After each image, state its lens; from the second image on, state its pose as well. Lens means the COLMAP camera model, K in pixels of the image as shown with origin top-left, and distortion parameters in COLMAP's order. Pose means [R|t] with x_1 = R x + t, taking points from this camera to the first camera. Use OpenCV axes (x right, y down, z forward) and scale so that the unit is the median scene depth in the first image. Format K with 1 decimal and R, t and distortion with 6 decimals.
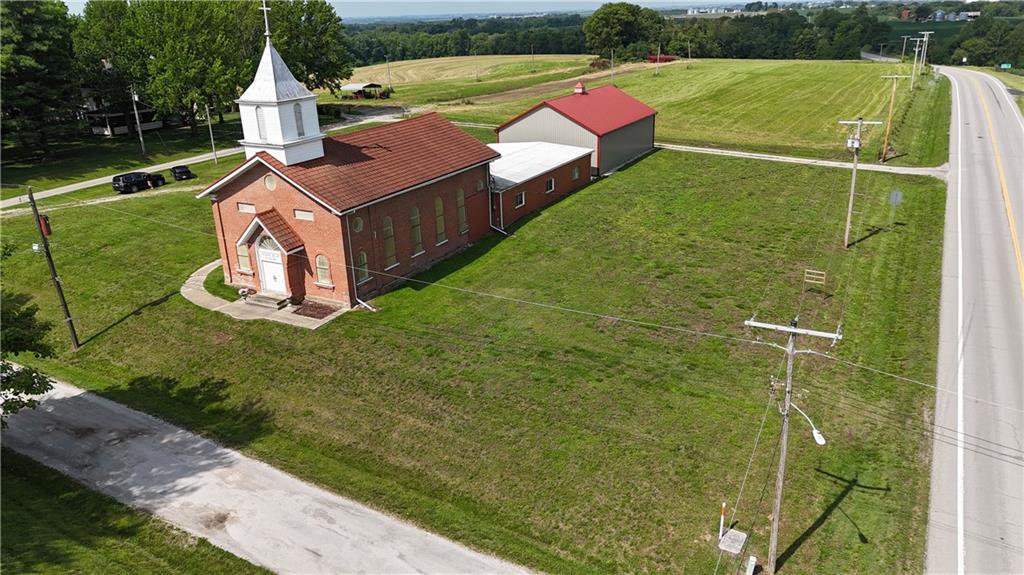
lens RADIAL K [[753.7, 0, 521.0], [0, 753.7, 285.7], [0, 0, 1]] dist [0.080089, -0.089964]
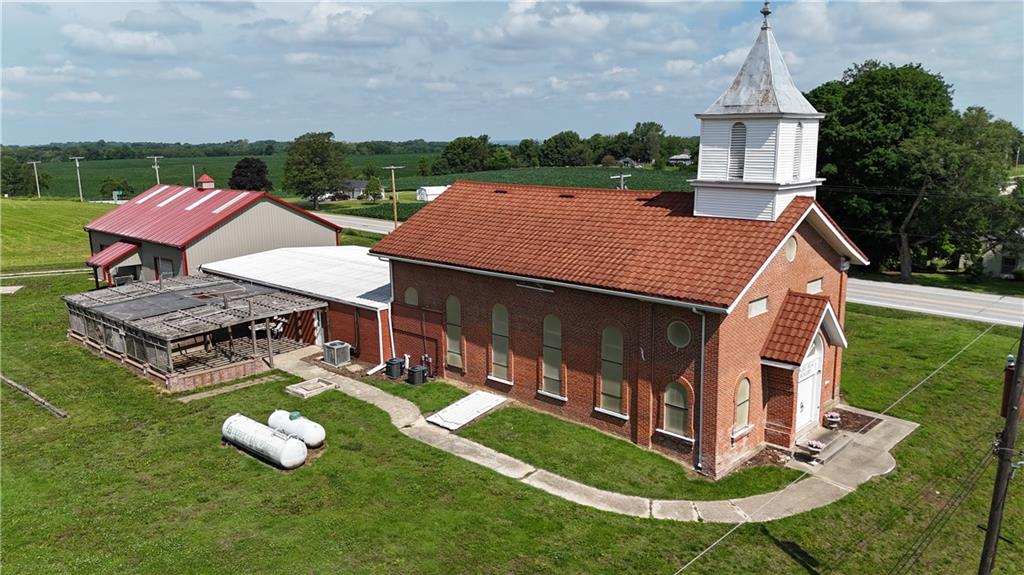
lens RADIAL K [[753.7, 0, 521.0], [0, 753.7, 285.7], [0, 0, 1]] dist [0.080089, -0.089964]
pose [[0.271682, -0.158037, 0.949322, -1.006790], [0.335487, 0.940101, 0.060491, -0.225395], [-0.902018, 0.302051, 0.308428, 1.055617]]
